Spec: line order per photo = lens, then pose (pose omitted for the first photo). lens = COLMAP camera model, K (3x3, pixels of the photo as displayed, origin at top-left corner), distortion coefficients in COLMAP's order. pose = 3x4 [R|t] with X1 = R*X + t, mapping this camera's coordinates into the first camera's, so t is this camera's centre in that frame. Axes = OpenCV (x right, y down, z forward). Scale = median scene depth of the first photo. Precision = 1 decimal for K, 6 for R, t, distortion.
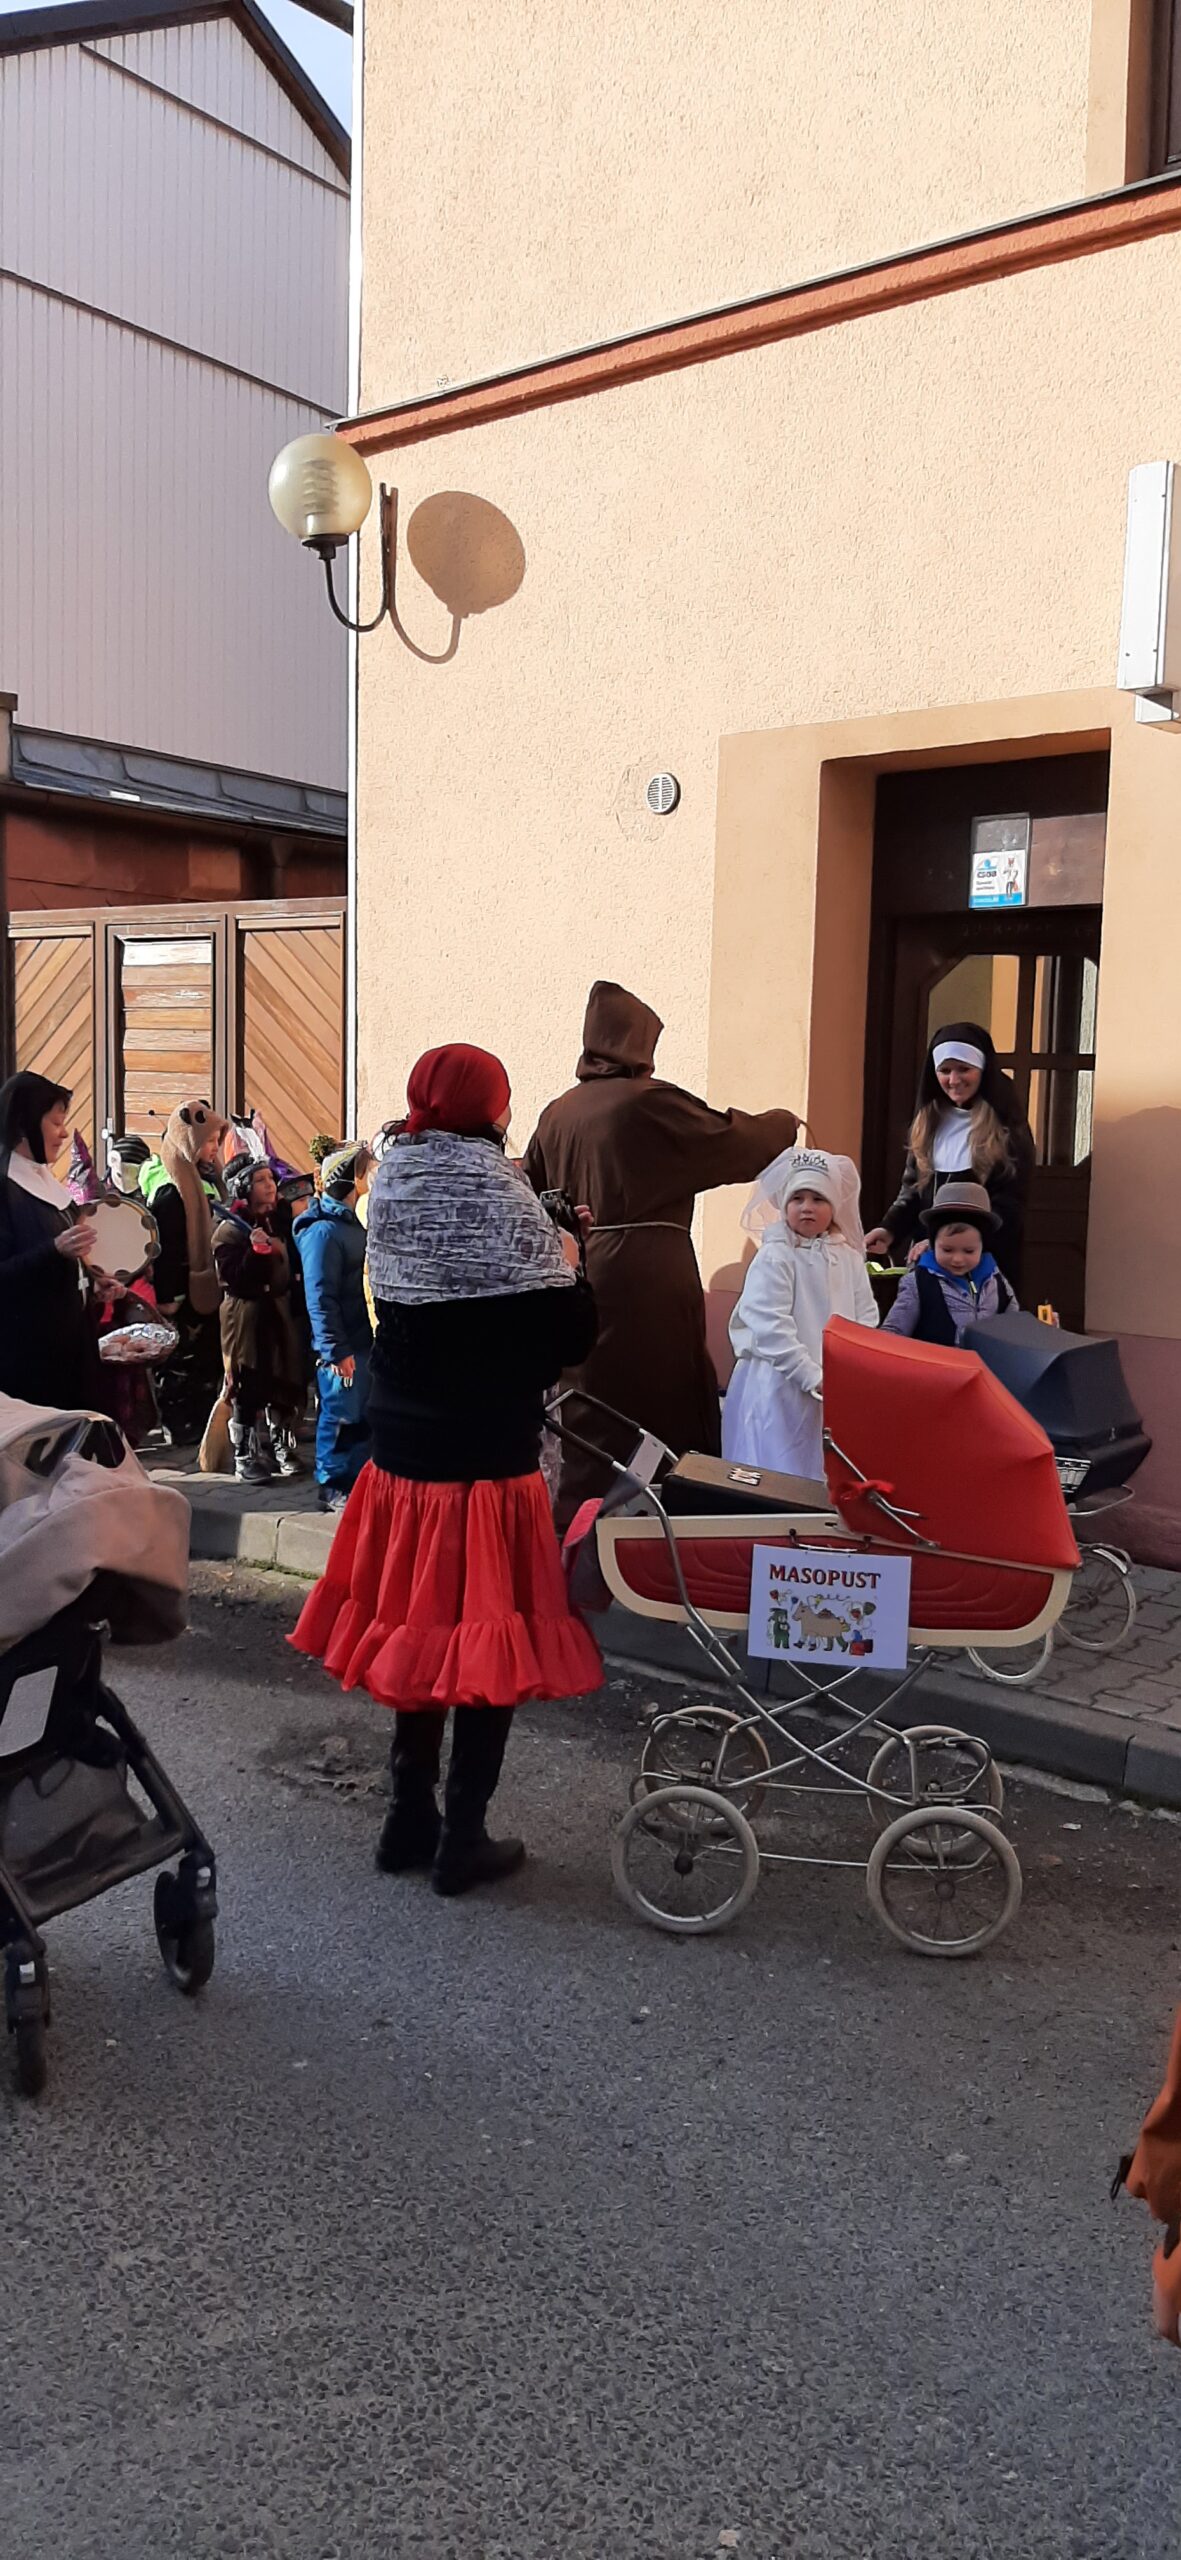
lens RADIAL K [[1929.3, 0, 594.2], [0, 1929.3, 1281.1], [0, 0, 1]] dist [0.052112, -0.016620]
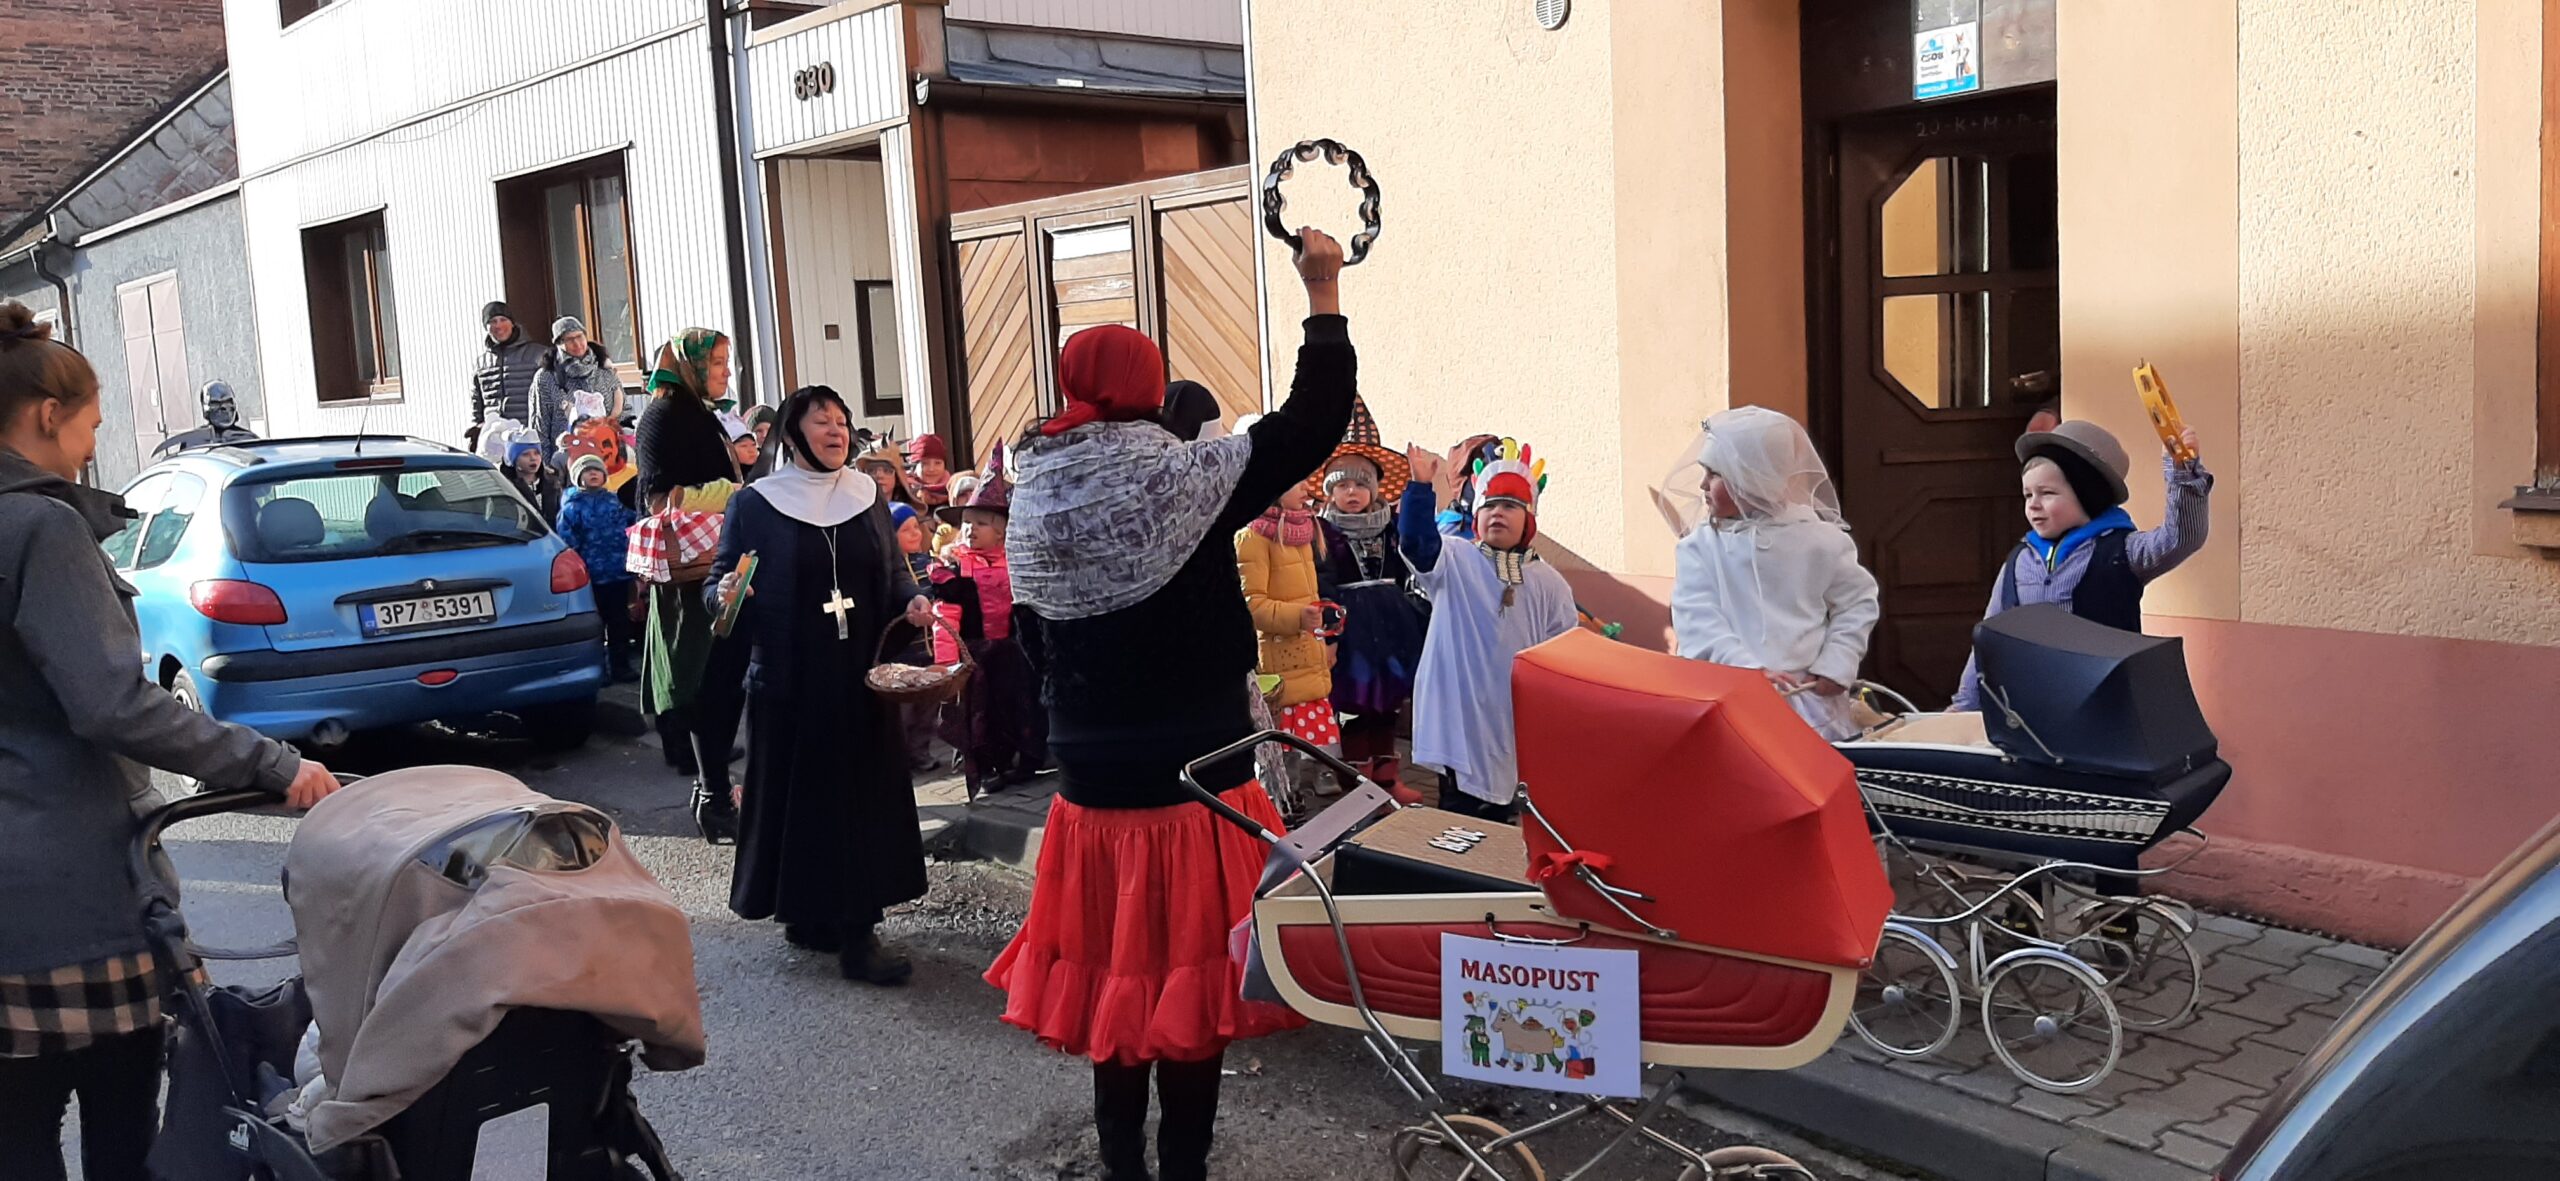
lens RADIAL K [[1929.3, 0, 1308.1], [0, 1929.3, 605.5], [0, 0, 1]] dist [0.052112, -0.016620]
pose [[0.973737, -0.044595, -0.223265, 0.170945], [0.050490, 0.998509, 0.020762, -0.012016], [0.222006, -0.031489, 0.974537, 0.187595]]
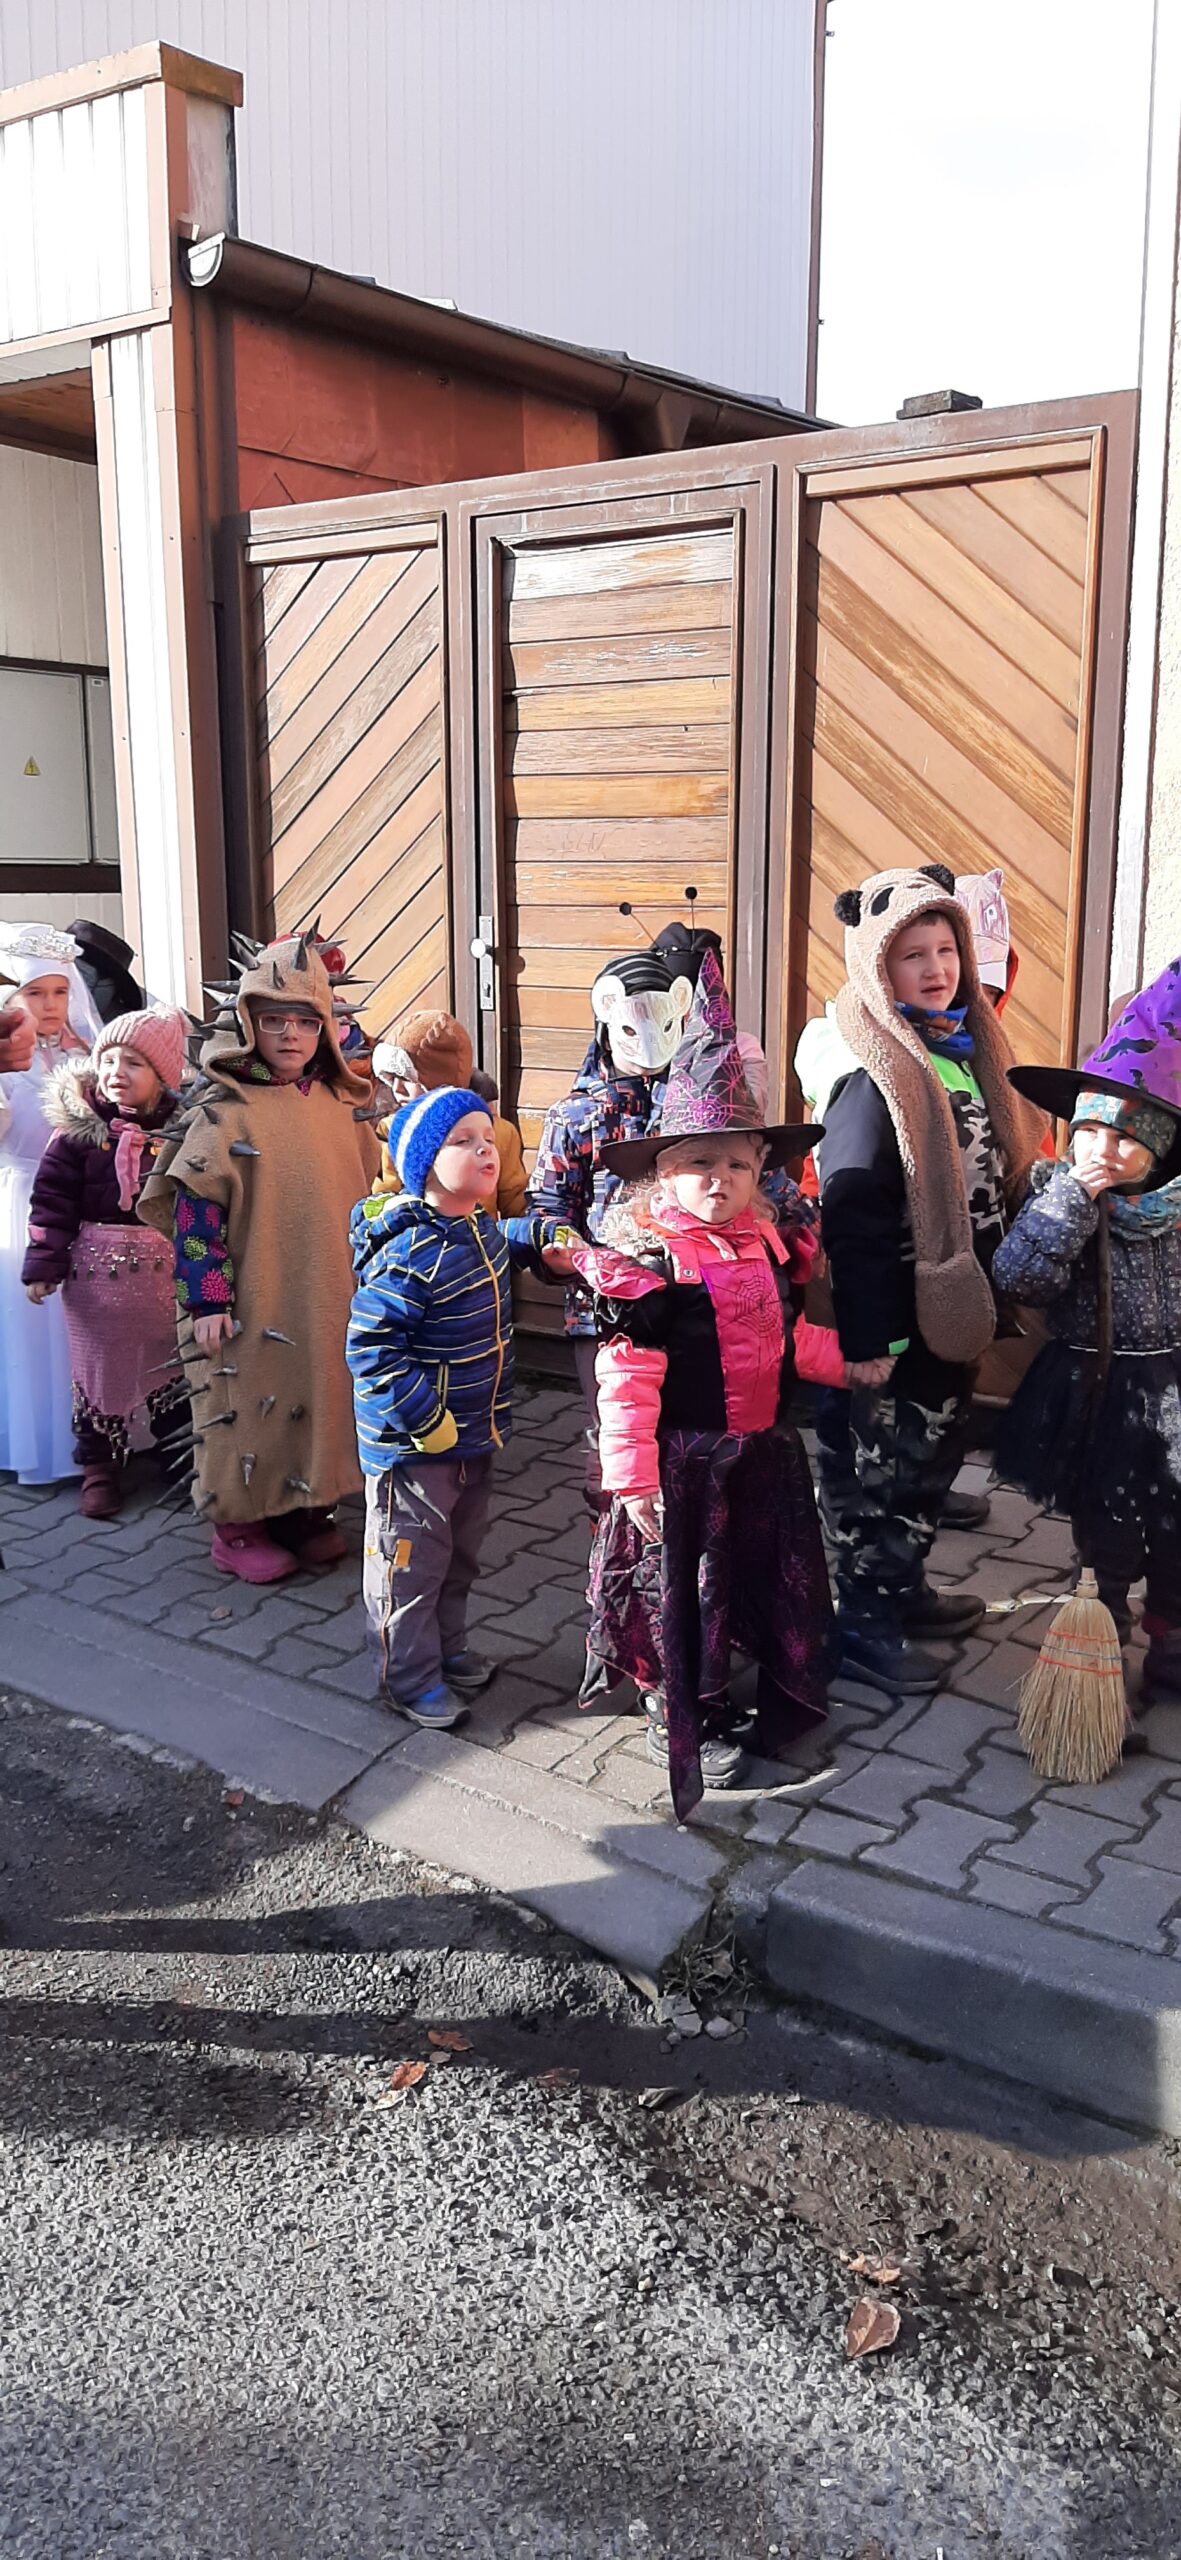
lens RADIAL K [[1977.9, 0, 582.7], [0, 1977.9, 1261.5], [0, 0, 1]] dist [0.078526, -0.144418]
pose [[0.999594, -0.027065, 0.008867, -0.472694], [0.026107, 0.995183, 0.094500, -0.086534], [-0.011382, -0.094230, 0.995485, 0.967742]]
